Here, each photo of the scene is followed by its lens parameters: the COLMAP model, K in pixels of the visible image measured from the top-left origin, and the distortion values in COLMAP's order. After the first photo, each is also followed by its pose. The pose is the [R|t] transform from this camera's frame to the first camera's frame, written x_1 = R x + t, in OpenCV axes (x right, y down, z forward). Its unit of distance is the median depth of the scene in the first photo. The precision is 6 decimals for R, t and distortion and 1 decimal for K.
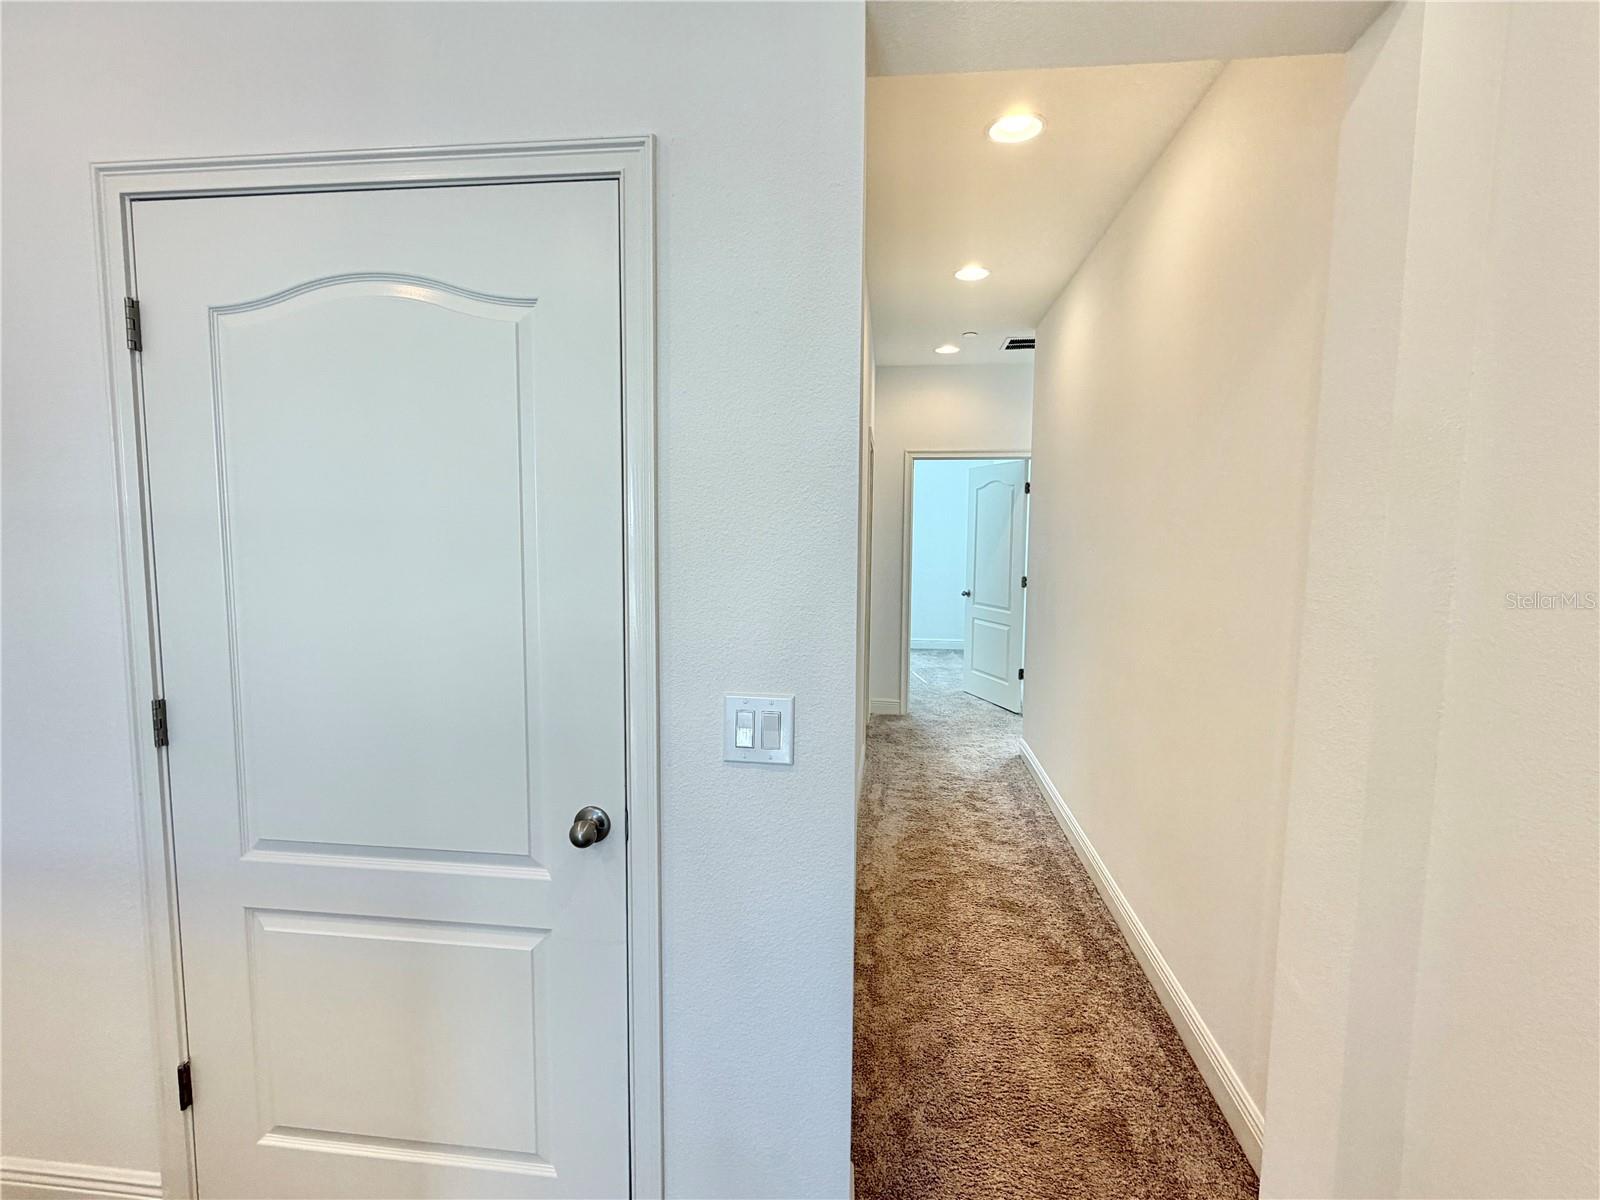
lens RADIAL K [[775.1, 0, 802.4], [0, 775.1, 599.2], [0, 0, 1]] dist [0.001298, -0.000559]
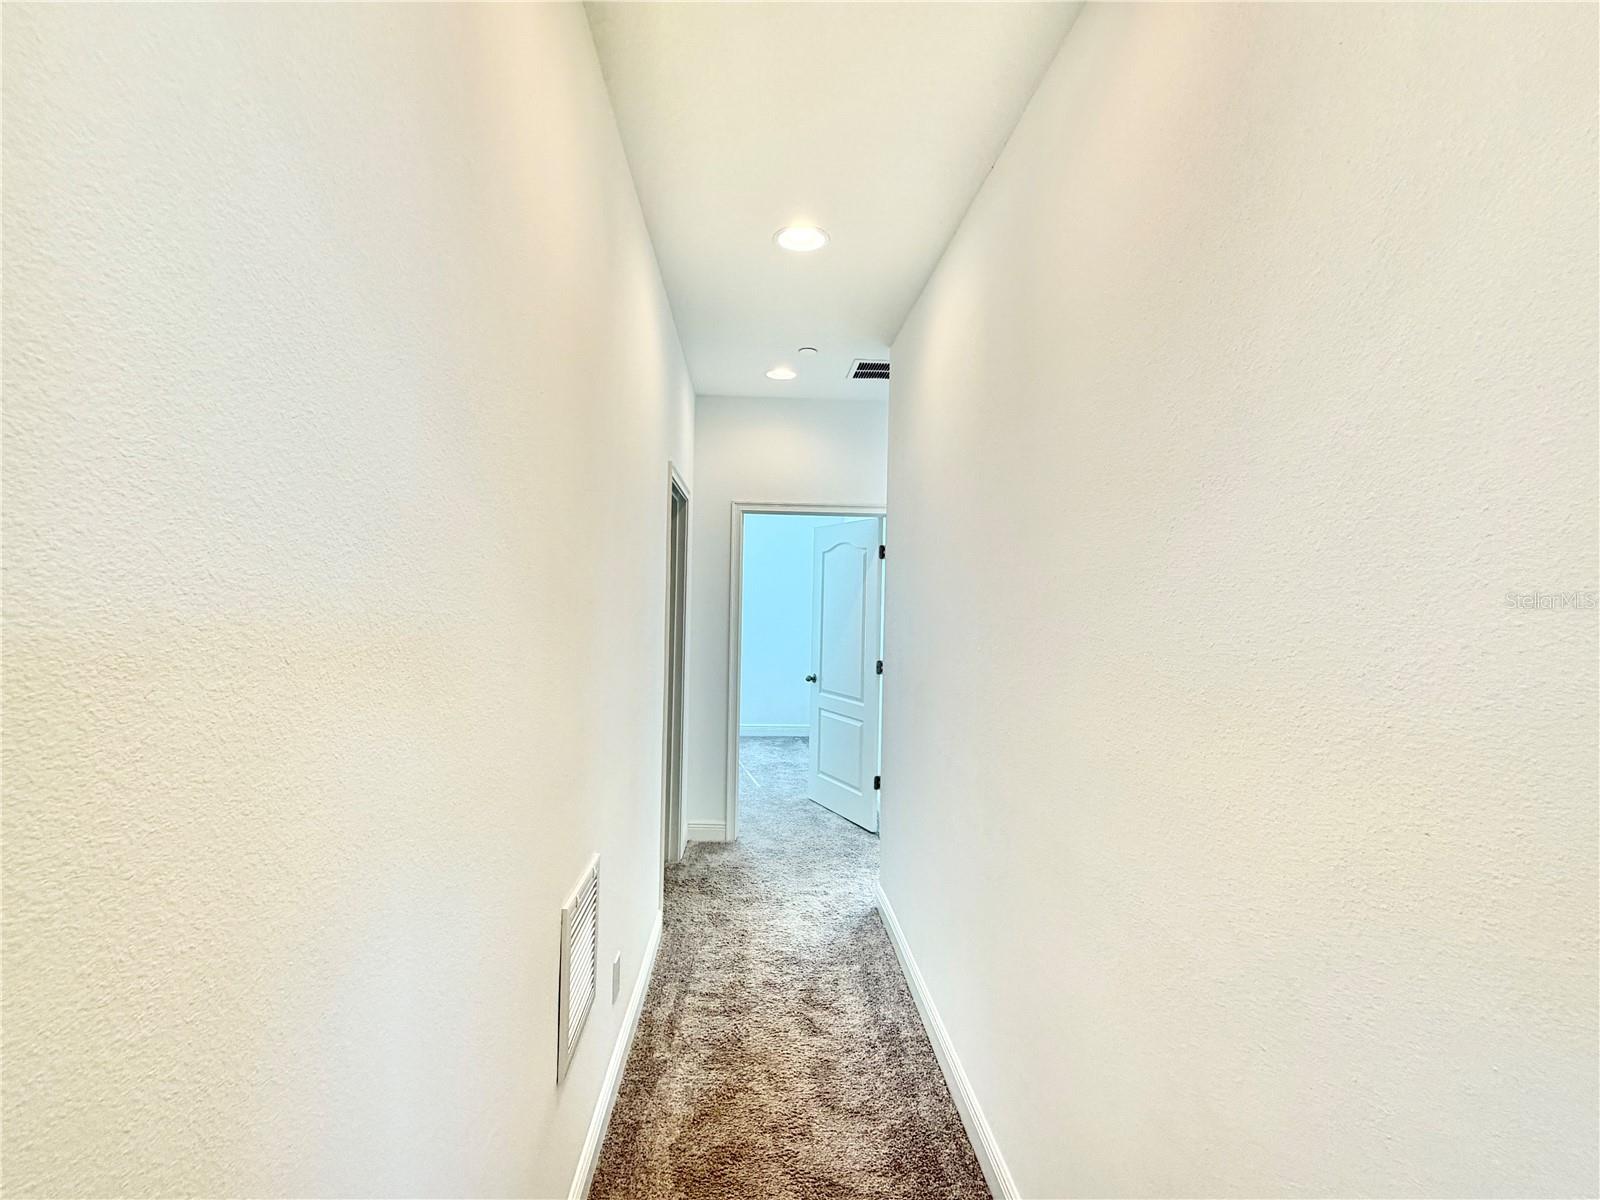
lens RADIAL K [[775.1, 0, 800.4], [0, 775.1, 597.2], [0, 0, 1]] dist [0.001298, -0.000559]
pose [[0.984246, 0.011259, 0.176446, 0.077780], [0.003291, 0.996631, -0.081953, -0.036707], [-0.176775, 0.081243, 0.980893, 0.272620]]
